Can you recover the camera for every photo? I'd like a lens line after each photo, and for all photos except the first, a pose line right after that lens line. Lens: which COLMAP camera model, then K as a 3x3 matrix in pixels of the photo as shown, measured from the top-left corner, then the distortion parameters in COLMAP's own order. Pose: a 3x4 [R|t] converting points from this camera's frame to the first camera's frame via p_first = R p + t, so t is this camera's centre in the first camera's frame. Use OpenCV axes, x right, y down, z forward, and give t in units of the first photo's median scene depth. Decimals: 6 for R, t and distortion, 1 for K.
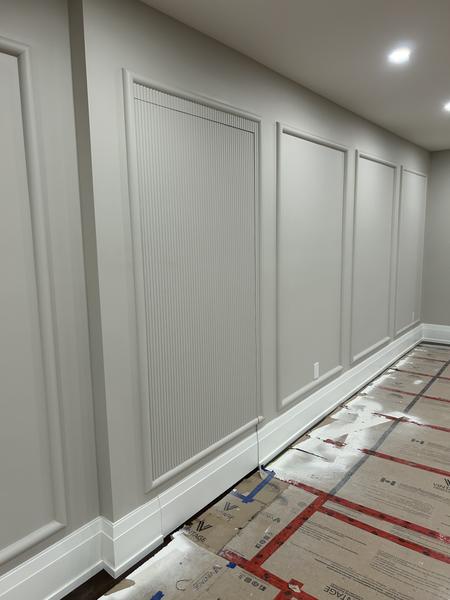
lens RADIAL K [[455.2, 0, 225.0], [0, 455.2, 300.0], [0, 0, 1]] dist [0.002570, 0.000483]
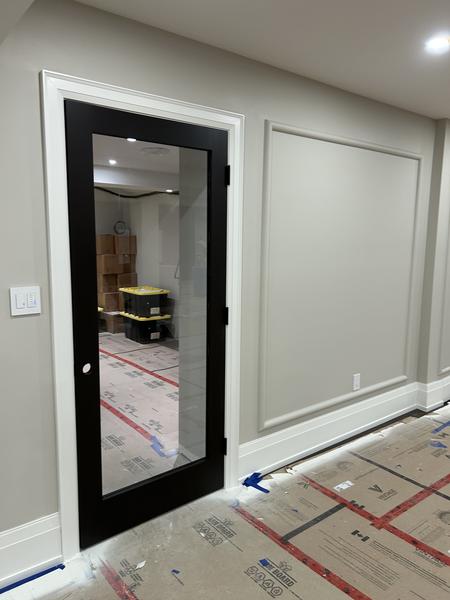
lens RADIAL K [[453.3, 0, 225.0], [0, 453.3, 300.0], [0, 0, 1]] dist [0.058587, -0.049609]
pose [[0.968999, 0.063535, -0.238754, -0.437453], [-0.065359, 0.997862, 0.000278, 0.122059], [0.238261, 0.015335, 0.971080, -0.784359]]
